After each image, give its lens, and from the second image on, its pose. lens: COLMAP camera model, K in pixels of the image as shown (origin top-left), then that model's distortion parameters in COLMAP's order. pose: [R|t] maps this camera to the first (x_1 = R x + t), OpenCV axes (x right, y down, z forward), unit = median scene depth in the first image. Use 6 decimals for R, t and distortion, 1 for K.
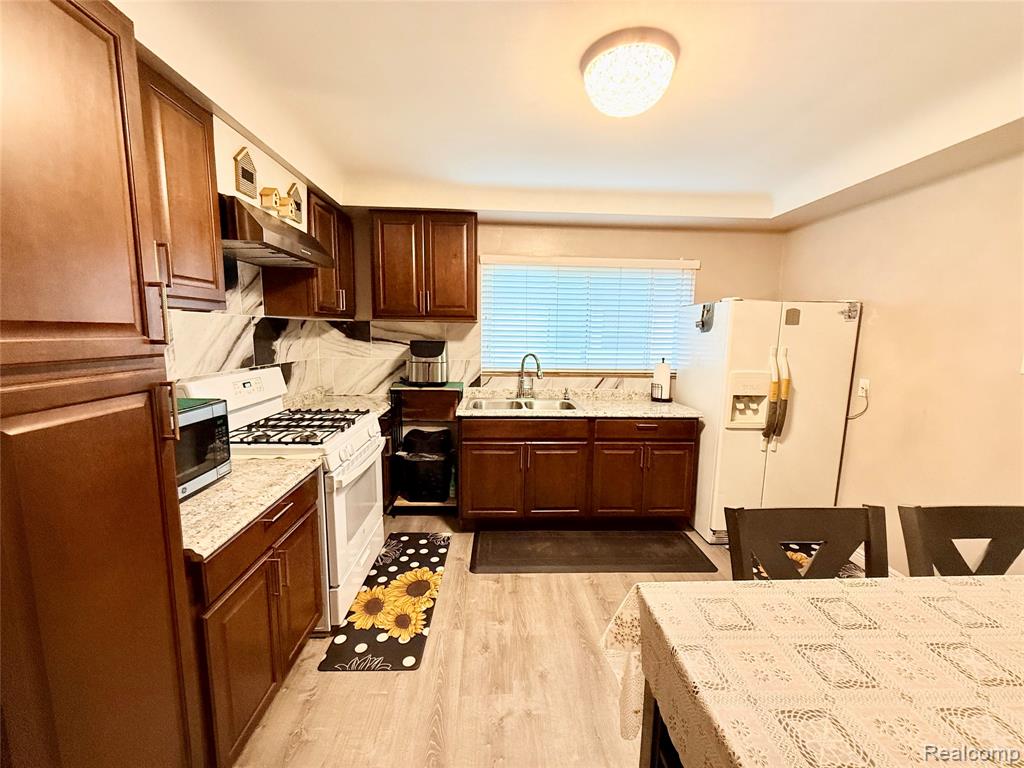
lens RADIAL K [[407.6, 0, 515.5], [0, 407.6, 384.7], [0, 0, 1]] dist [-0.000021, -0.000593]
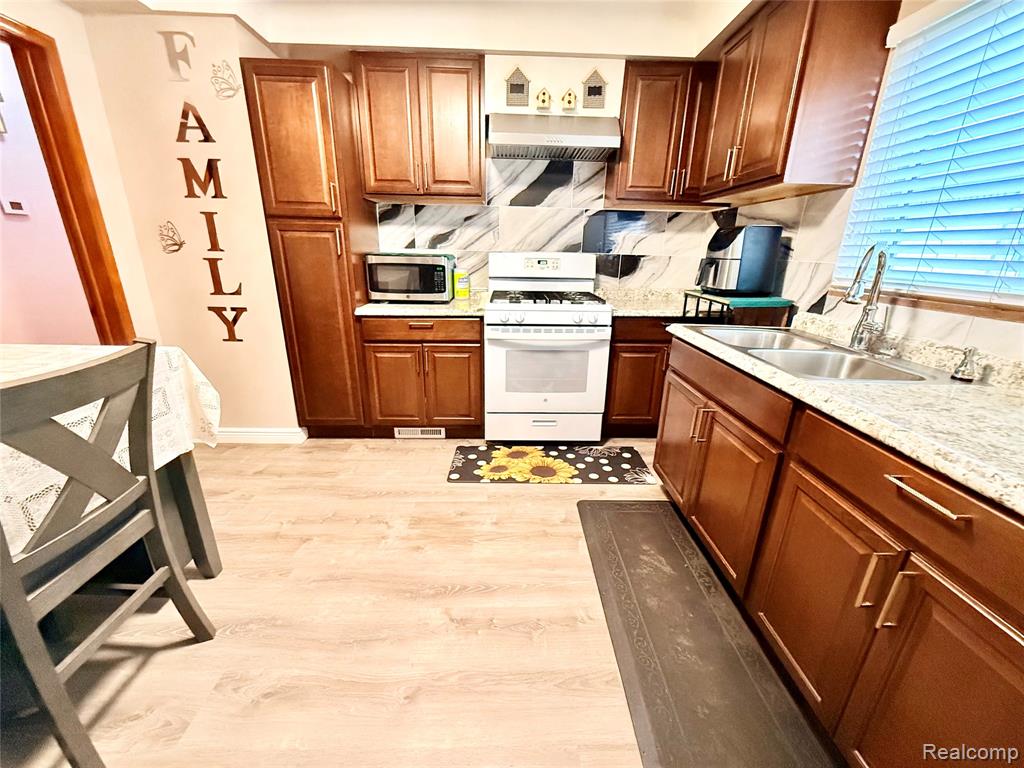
lens RADIAL K [[407.6, 0, 515.5], [0, 407.6, 384.7], [0, 0, 1]] dist [-0.000021, -0.000593]
pose [[-0.023745, 0.302545, -0.952839, 0.608415], [-0.154079, 0.940613, 0.302502, -0.010439], [0.987773, 0.153995, 0.024281, 0.773341]]
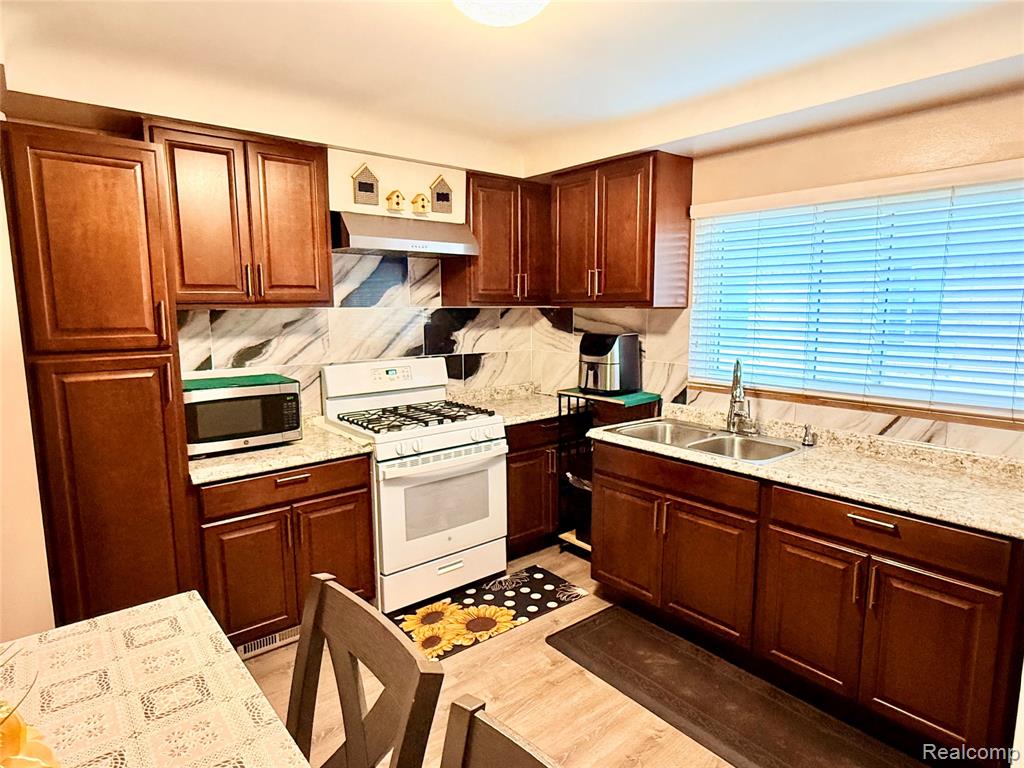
lens RADIAL K [[592.4, 0, 516.4], [0, 592.4, 386.0], [0, 0, 1]] dist [-0.001244, 0.000316]
pose [[0.601236, 0.094331, -0.793484, 0.661915], [-0.094429, 0.994437, 0.046670, -0.056503], [0.793472, 0.046868, 0.606799, 0.250151]]
